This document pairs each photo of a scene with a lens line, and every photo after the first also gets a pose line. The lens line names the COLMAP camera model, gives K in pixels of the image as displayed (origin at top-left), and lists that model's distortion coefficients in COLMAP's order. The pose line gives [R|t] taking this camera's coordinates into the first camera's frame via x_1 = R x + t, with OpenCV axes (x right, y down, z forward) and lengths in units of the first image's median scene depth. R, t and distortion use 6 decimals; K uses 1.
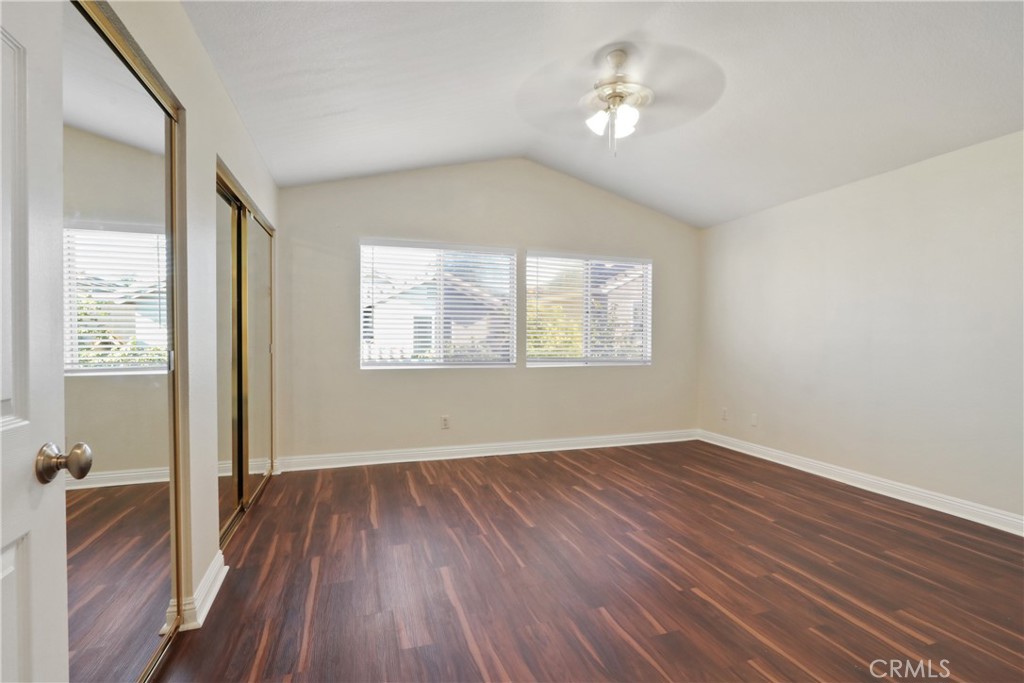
lens RADIAL K [[473.7, 0, 512.4], [0, 473.7, 340.0], [0, 0, 1]] dist [-0.015188, -0.000452]
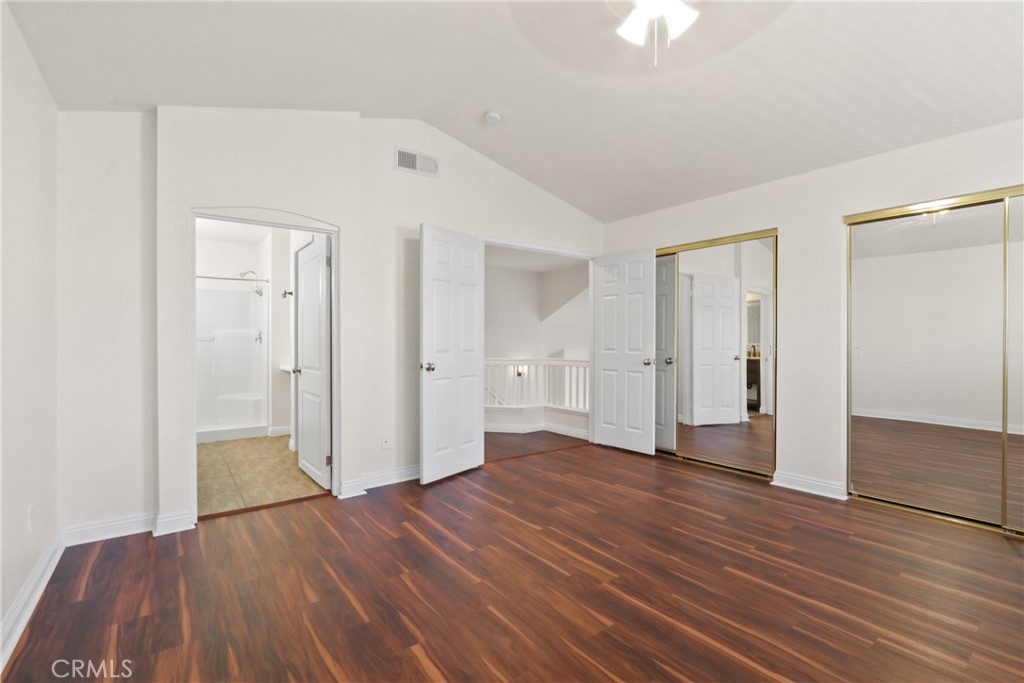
lens RADIAL K [[473.7, 0, 514.0], [0, 473.7, 343.7], [0, 0, 1]] dist [-0.015188, -0.000452]
pose [[-0.950816, -0.002967, -0.309741, 0.753450], [-0.007511, 0.999881, 0.013481, -0.001669], [0.309664, 0.015144, -0.950725, 1.934350]]
